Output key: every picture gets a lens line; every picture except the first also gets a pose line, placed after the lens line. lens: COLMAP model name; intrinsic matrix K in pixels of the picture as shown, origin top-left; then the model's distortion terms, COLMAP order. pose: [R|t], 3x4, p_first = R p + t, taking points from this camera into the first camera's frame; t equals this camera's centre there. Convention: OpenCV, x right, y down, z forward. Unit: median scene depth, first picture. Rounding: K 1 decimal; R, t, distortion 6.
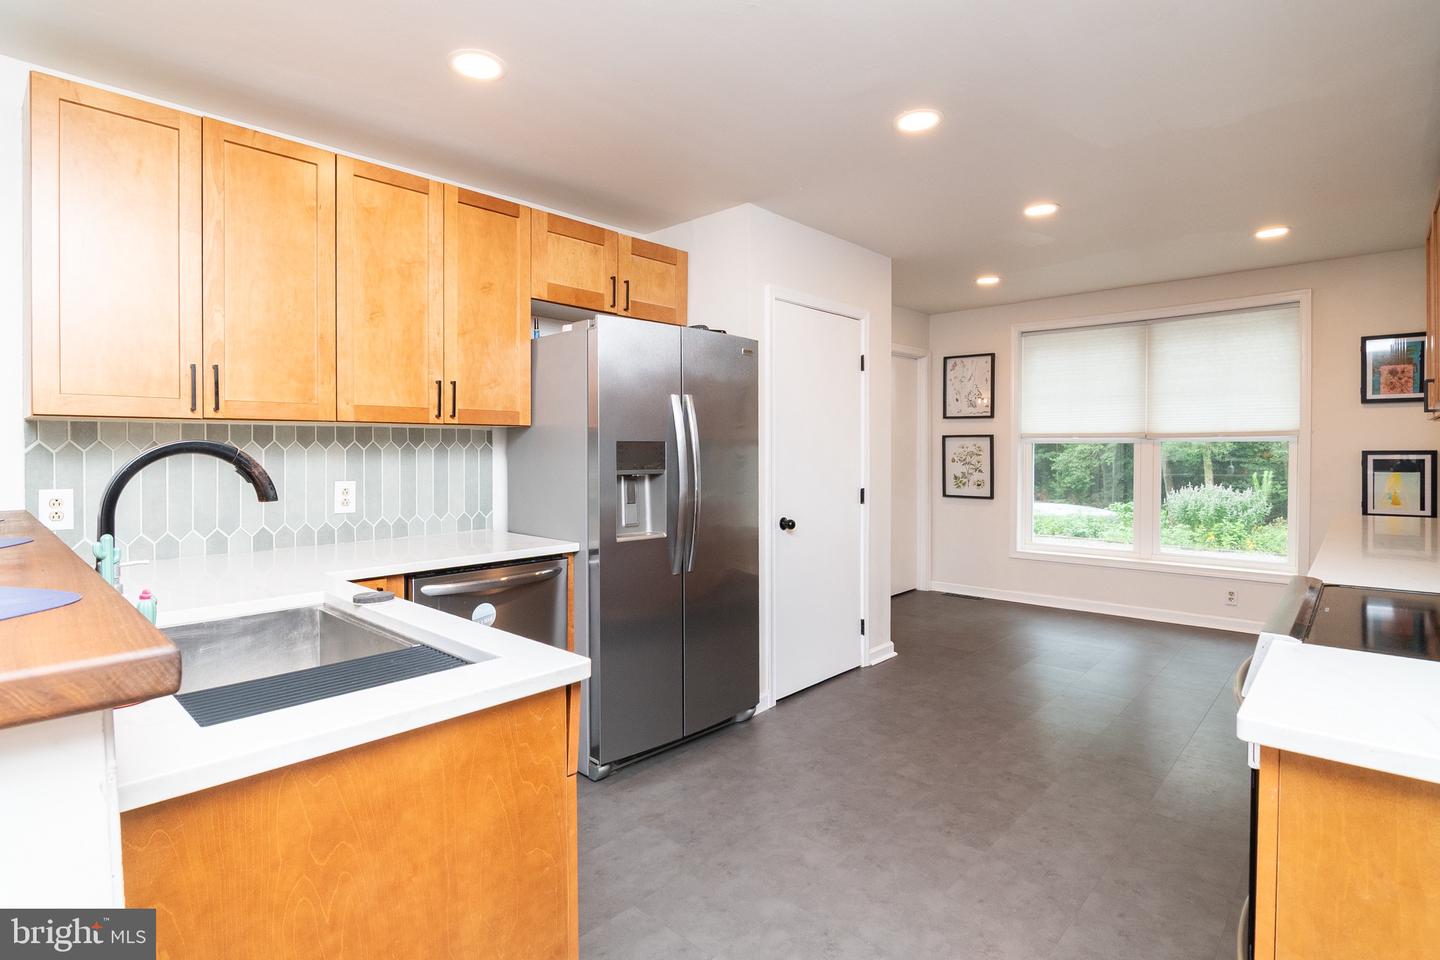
lens RADIAL K [[714.5, 0, 718.9], [0, 714.5, 469.9], [0, 0, 1]] dist [-0.006285, -0.000980]
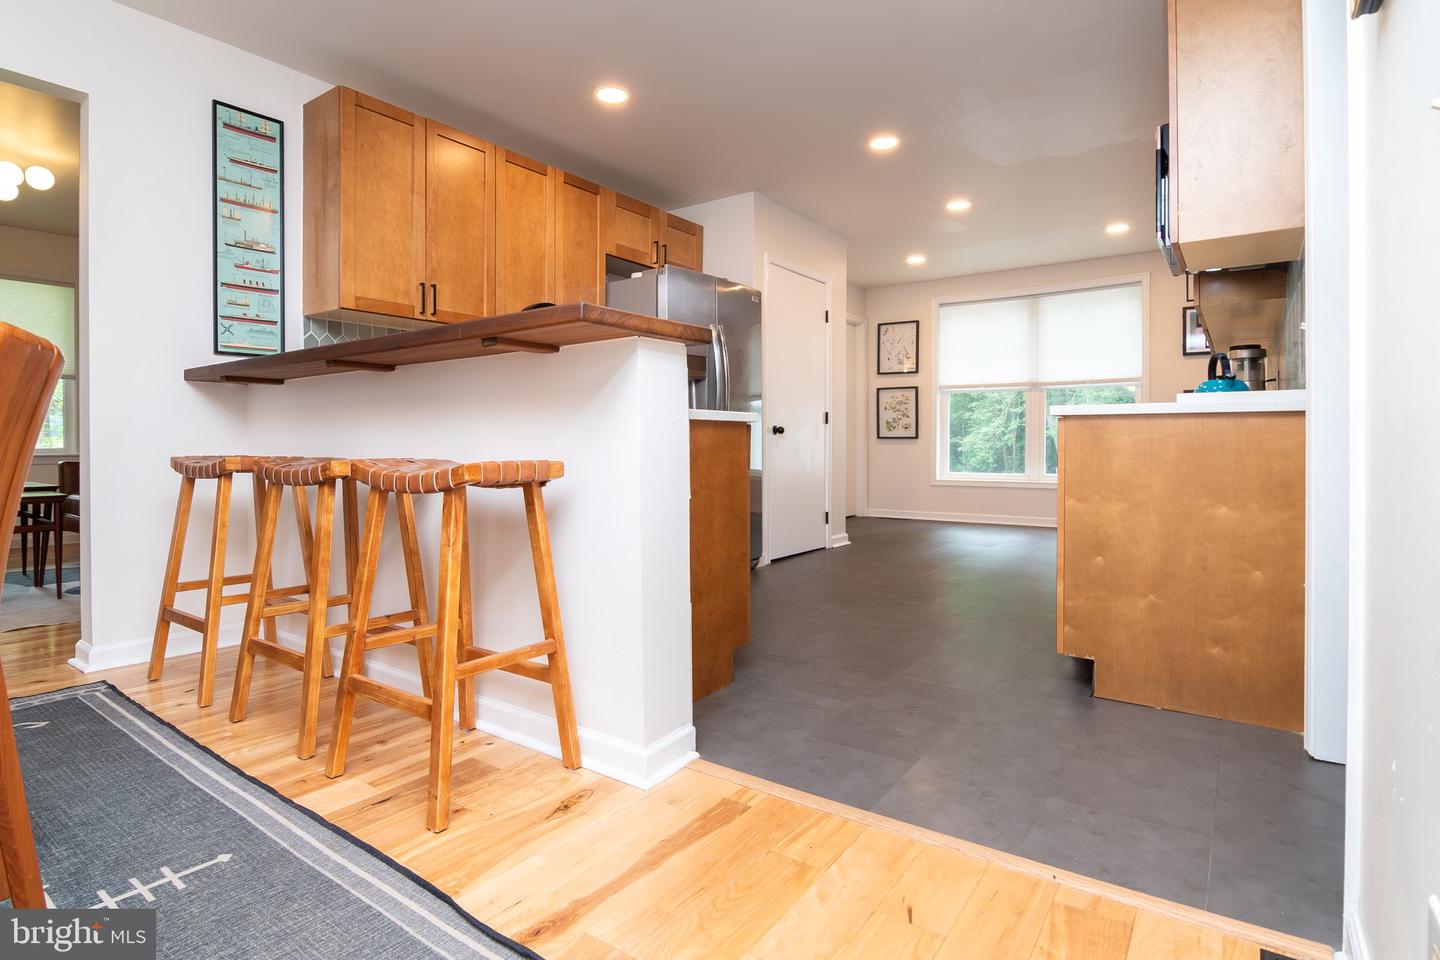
lens RADIAL K [[728.8, 0, 710.8], [0, 728.8, 448.2], [0, 0, 1]] dist [-0.002067, -0.000039]
pose [[0.993952, 0.006469, 0.109626, -0.163452], [-0.004587, 0.999838, -0.017409, 0.121444], [-0.109721, 0.016800, 0.993820, -0.317115]]
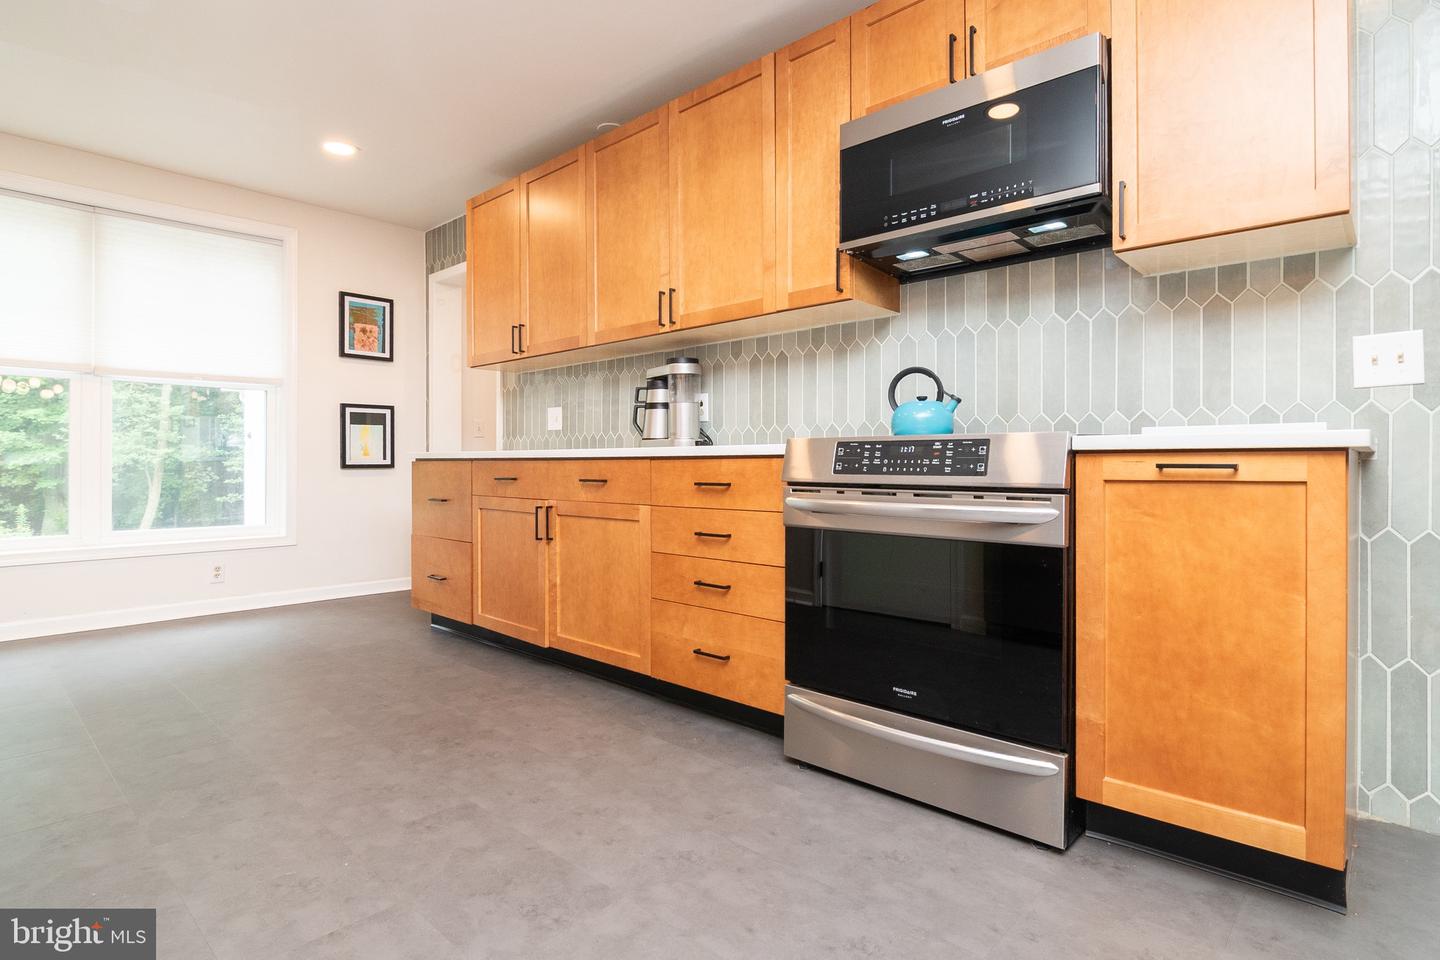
lens RADIAL K [[735.9, 0, 700.0], [0, 735.9, 474.1], [0, 0, 1]] dist [-0.002671, -0.000524]
pose [[0.017552, -0.011680, 0.999778, -0.161054], [0.028239, 0.999539, 0.011181, 0.086278], [-0.999447, 0.028036, 0.017873, 0.519873]]
